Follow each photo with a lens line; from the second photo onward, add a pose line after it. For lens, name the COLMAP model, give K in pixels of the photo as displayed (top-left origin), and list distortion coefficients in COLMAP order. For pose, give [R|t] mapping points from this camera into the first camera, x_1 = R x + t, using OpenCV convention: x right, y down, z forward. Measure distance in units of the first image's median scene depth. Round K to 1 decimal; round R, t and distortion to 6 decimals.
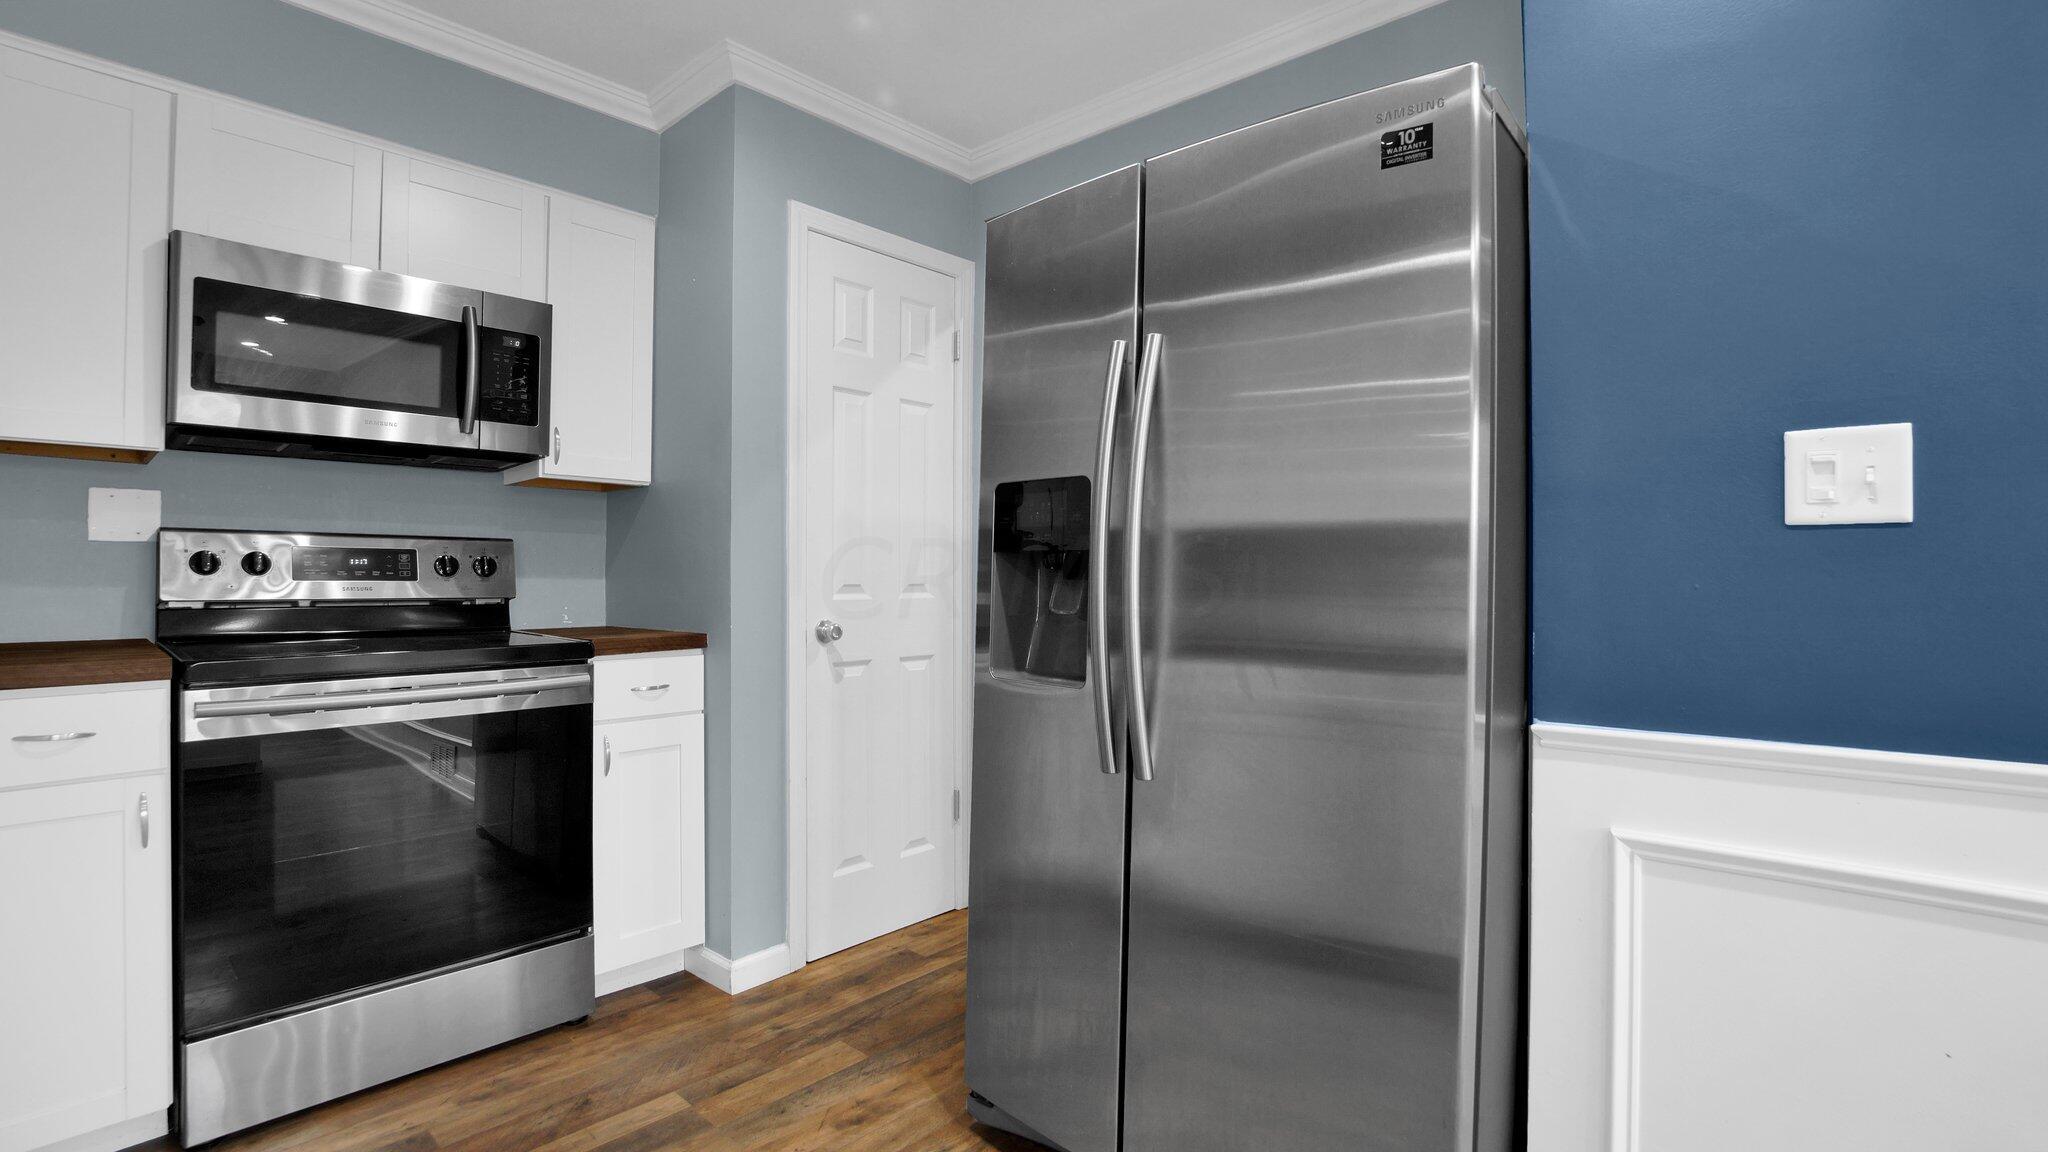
lens RADIAL K [[919.8, 0, 1029.7], [0, 919.8, 565.3], [0, 0, 1]] dist [-0.017116, 0.000185]
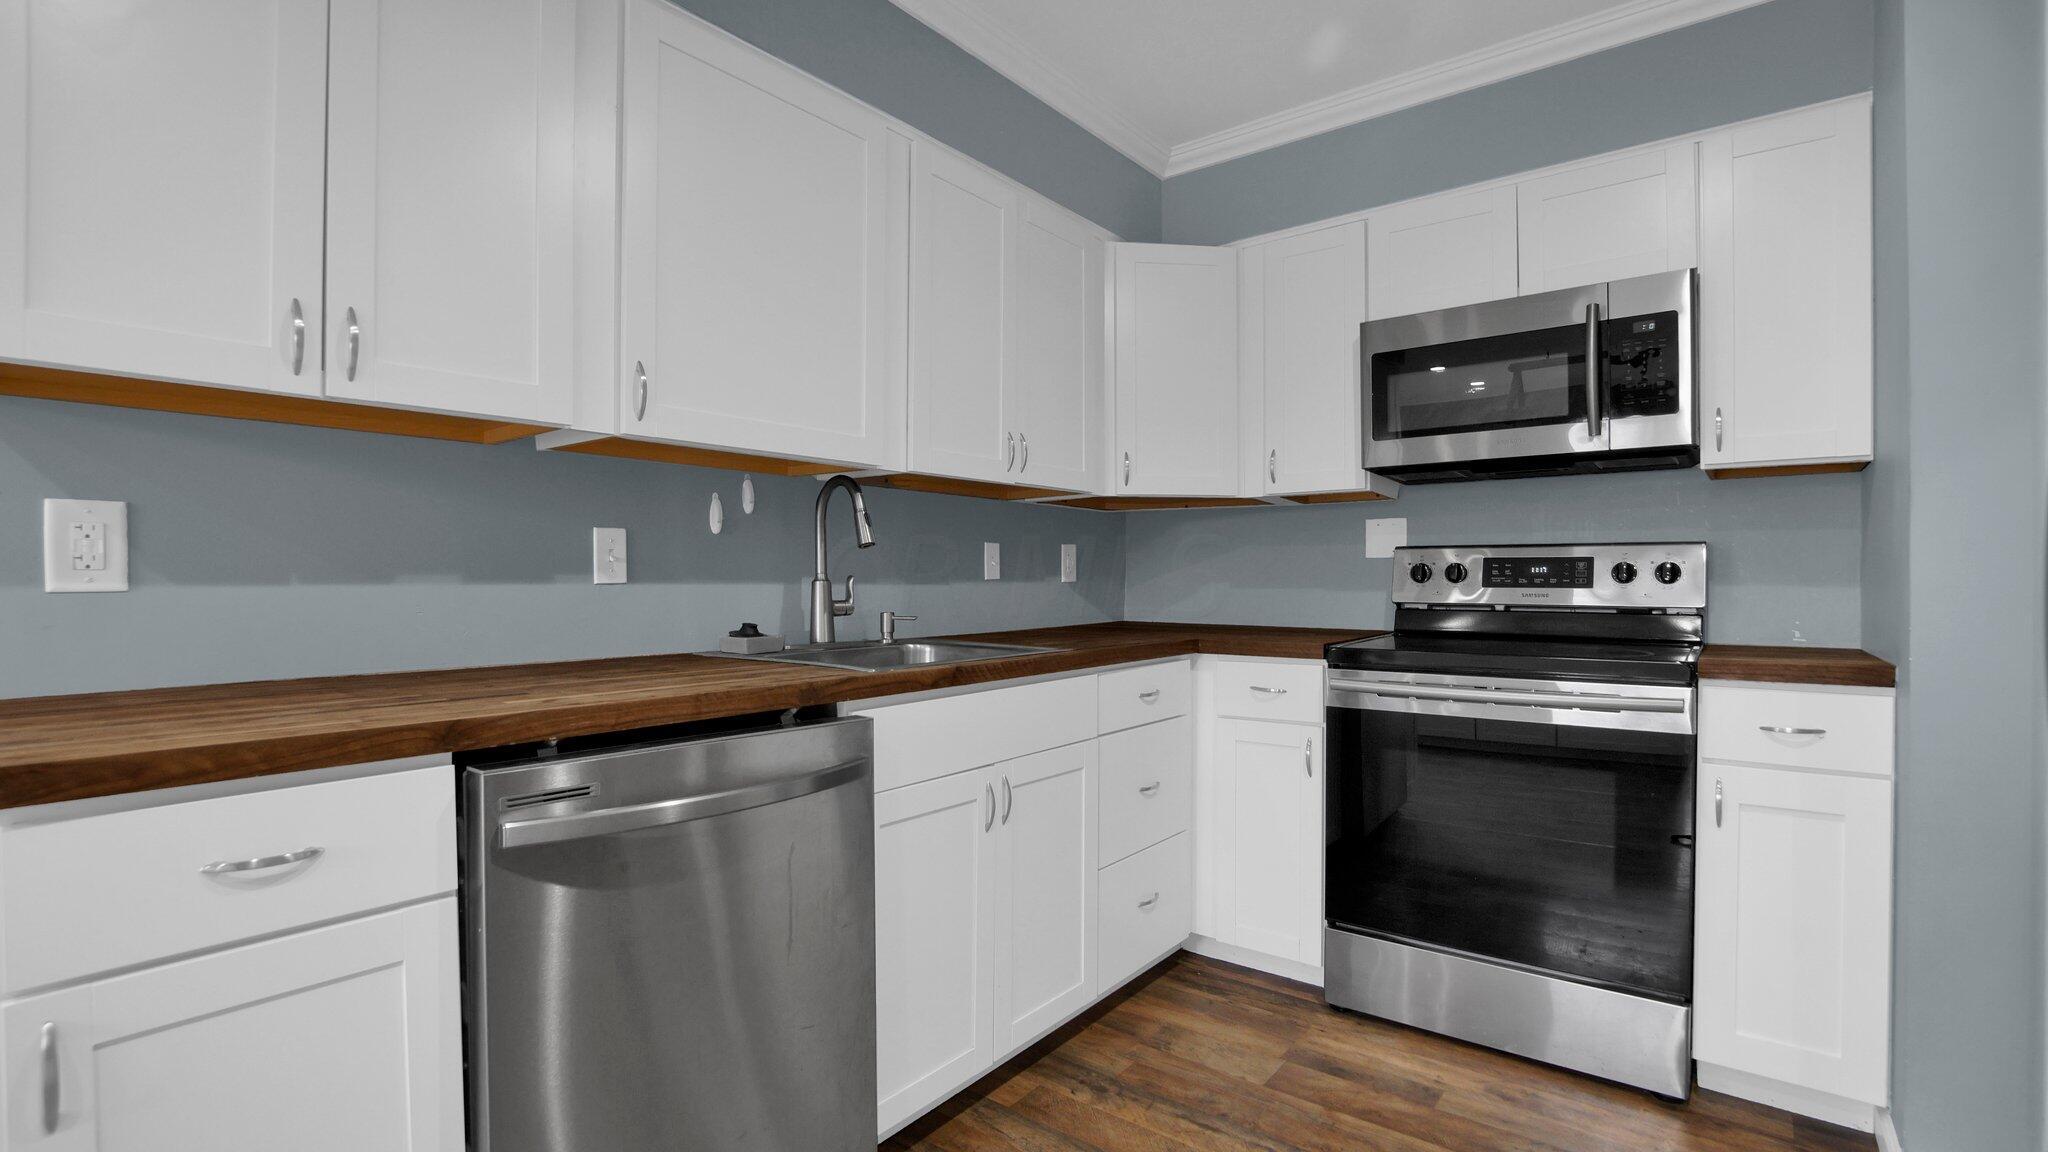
lens RADIAL K [[919.8, 0, 1030.3], [0, 919.8, 589.6], [0, 0, 1]] dist [-0.017116, 0.000185]
pose [[0.093648, 0.007211, -0.995579, 0.303898], [0.010954, 0.999906, 0.008272, 0.003952], [0.995545, -0.011680, 0.093560, 0.328560]]
